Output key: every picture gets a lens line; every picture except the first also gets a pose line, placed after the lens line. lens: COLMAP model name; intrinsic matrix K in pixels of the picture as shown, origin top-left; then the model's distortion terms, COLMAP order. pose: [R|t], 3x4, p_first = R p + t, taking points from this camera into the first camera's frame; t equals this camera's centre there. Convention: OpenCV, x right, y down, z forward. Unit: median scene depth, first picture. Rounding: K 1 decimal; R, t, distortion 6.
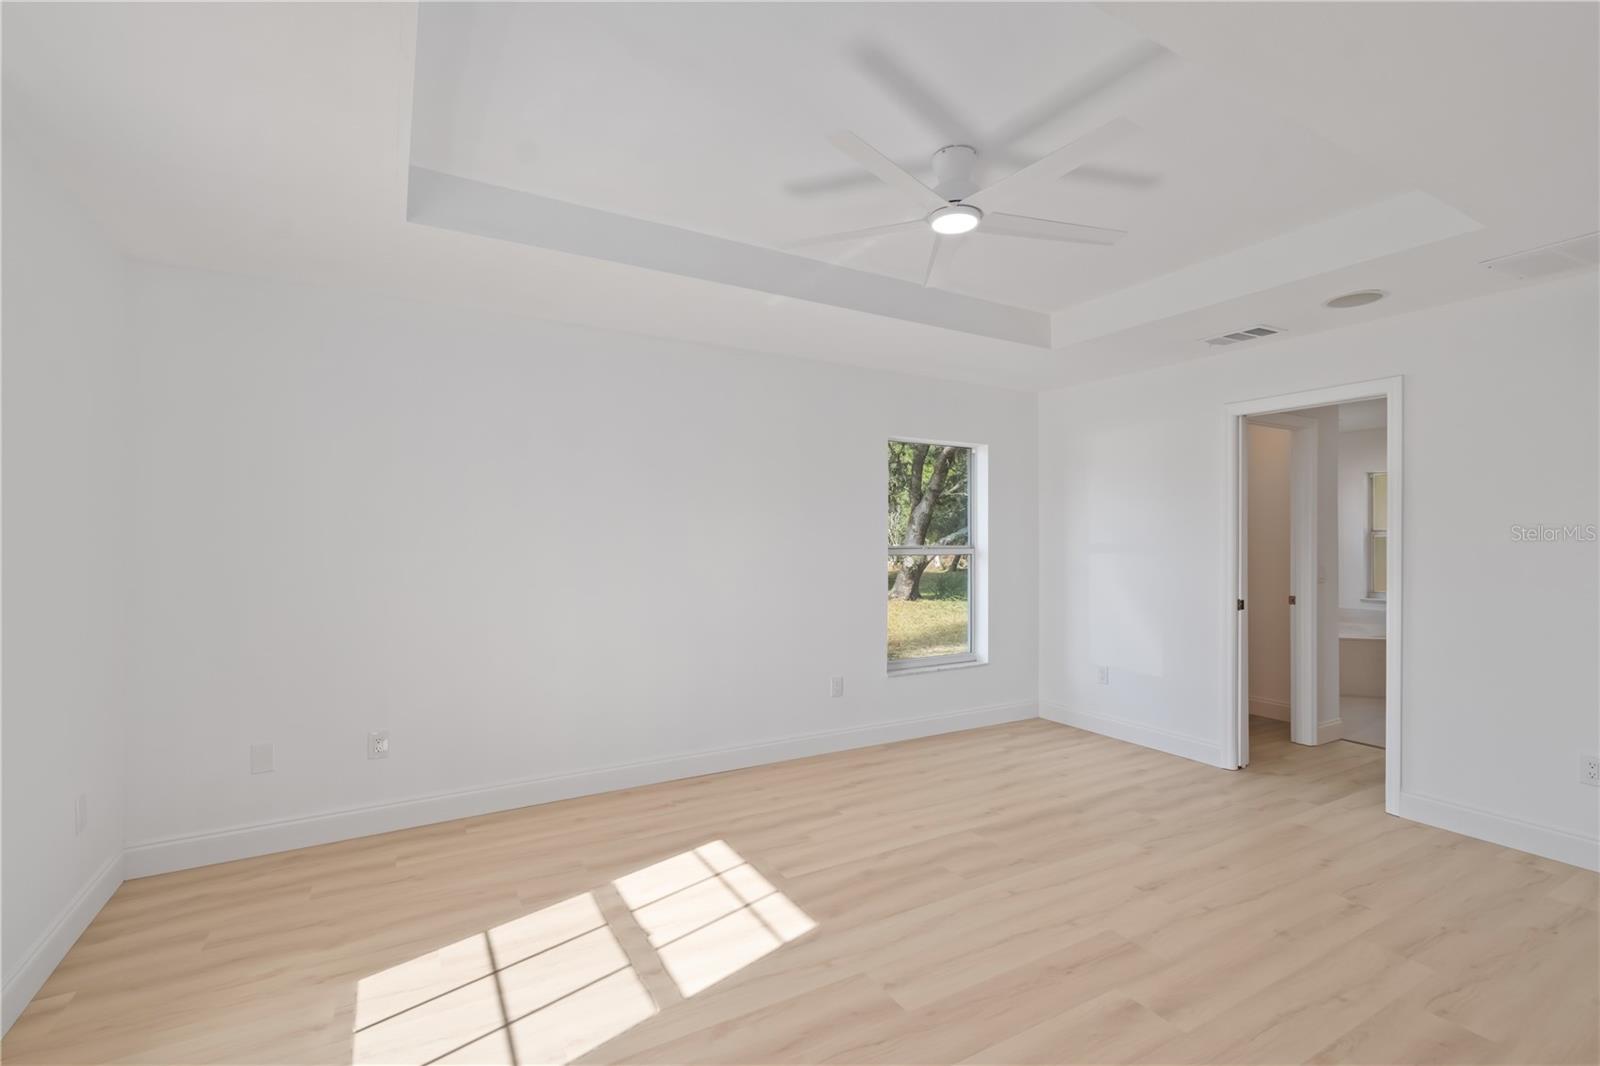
lens RADIAL K [[722.6, 0, 803.3], [0, 722.6, 537.3], [0, 0, 1]] dist [0.008150, 0.000086]
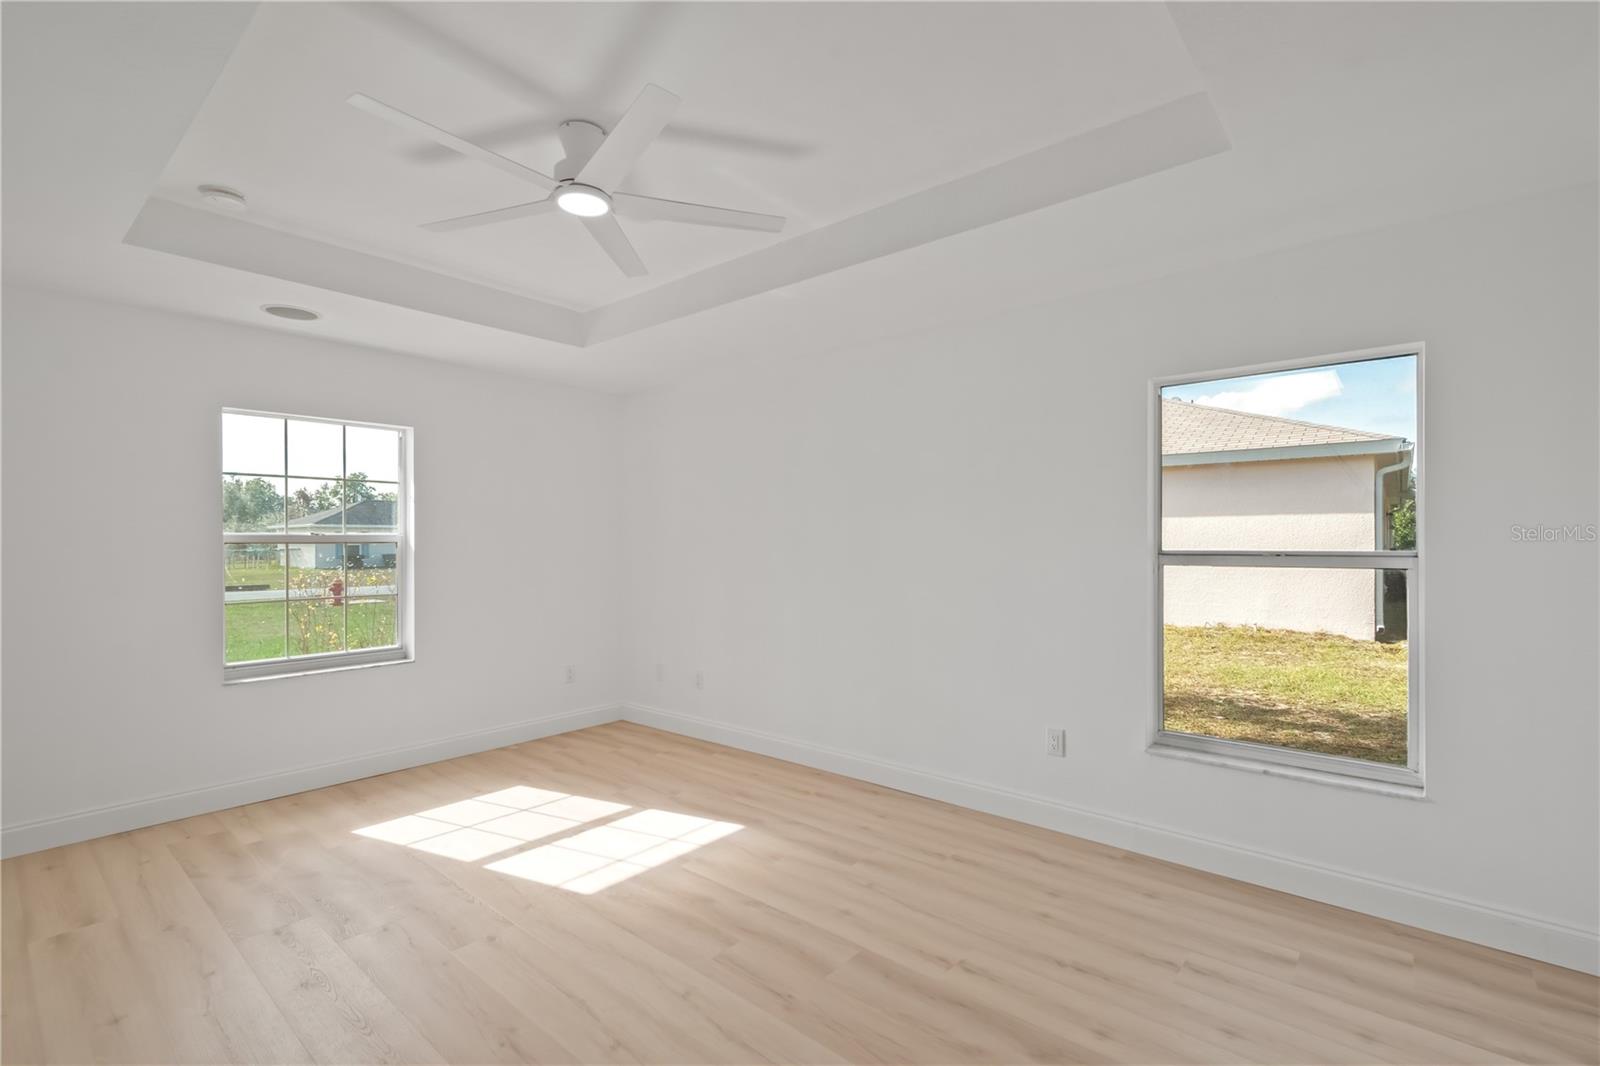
lens RADIAL K [[722.6, 0, 803.1], [0, 722.6, 538.2], [0, 0, 1]] dist [0.008150, 0.000086]
pose [[0.330936, -0.007477, -0.943623, 0.881567], [0.008136, 0.999954, -0.005070, 0.009605], [0.943618, -0.005999, 0.330982, 0.720257]]
